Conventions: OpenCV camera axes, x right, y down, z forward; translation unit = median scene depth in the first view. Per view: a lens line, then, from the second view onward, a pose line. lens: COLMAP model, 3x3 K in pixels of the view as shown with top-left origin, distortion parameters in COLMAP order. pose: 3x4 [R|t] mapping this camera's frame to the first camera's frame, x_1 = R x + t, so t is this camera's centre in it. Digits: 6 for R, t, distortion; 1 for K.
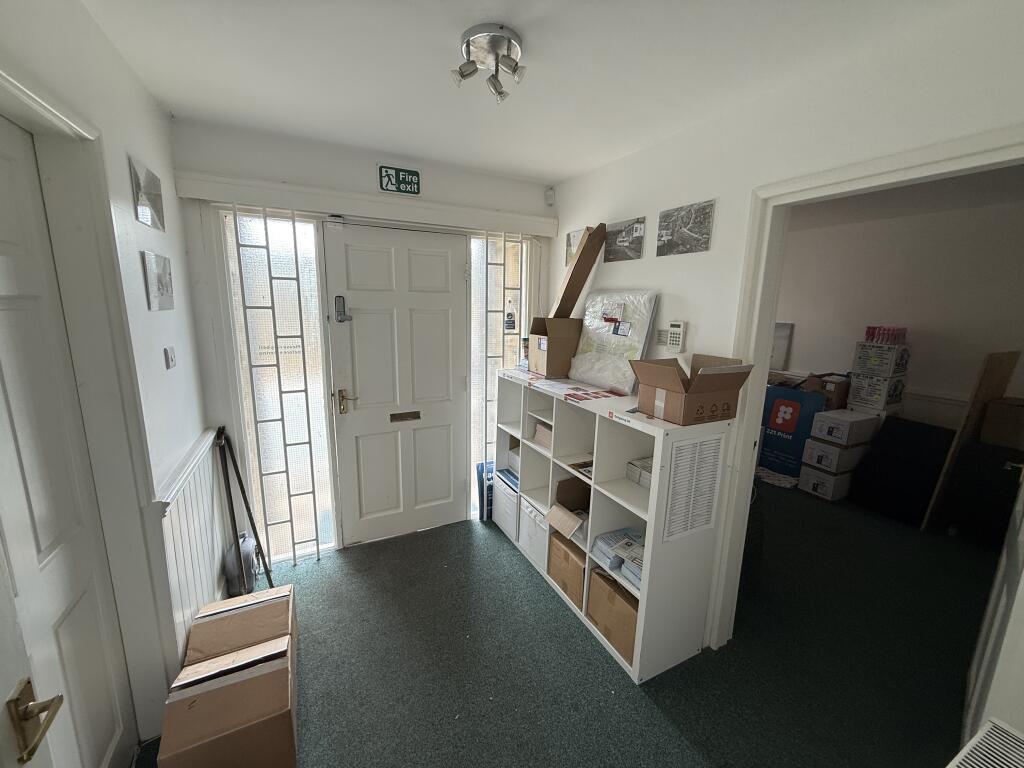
lens RADIAL K [[408.4, 0, 511.2], [0, 408.4, 379.0], [0, 0, 1]] dist [-0.000289, -0.000261]
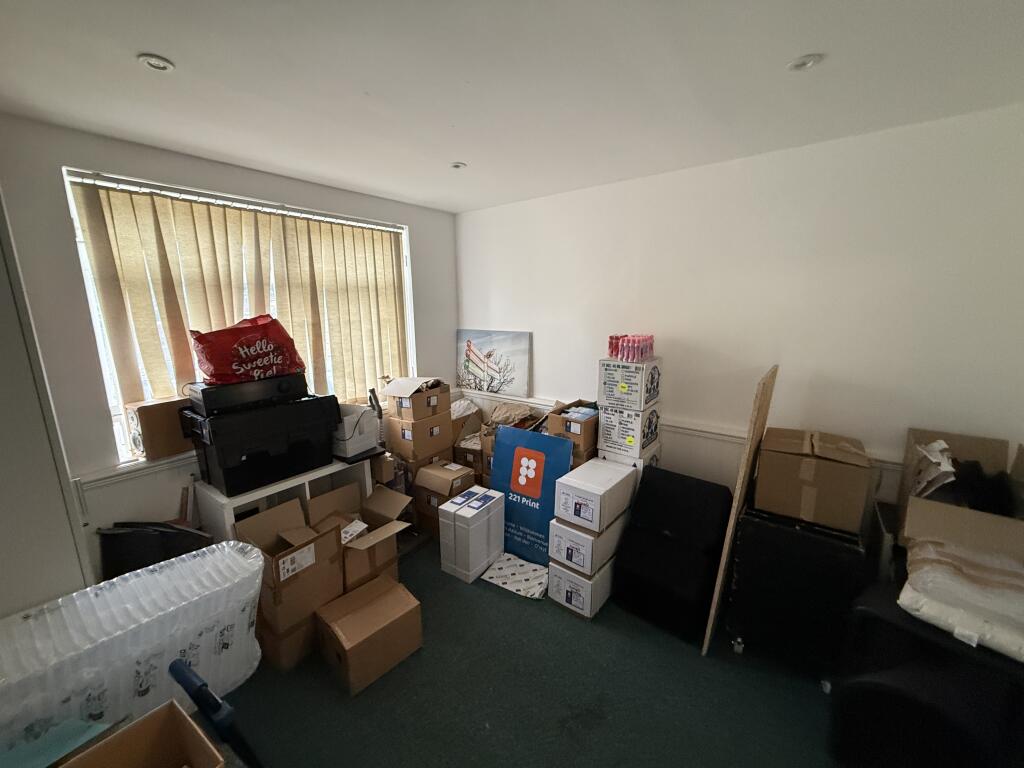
lens RADIAL K [[408.4, 0, 510.0], [0, 408.4, 385.9], [0, 0, 1]] dist [-0.000289, -0.000261]
pose [[0.902465, -0.119180, 0.413949, 0.433922], [0.113573, 0.992794, 0.038231, -0.092156], [-0.415522, 0.012512, 0.909497, 0.452925]]
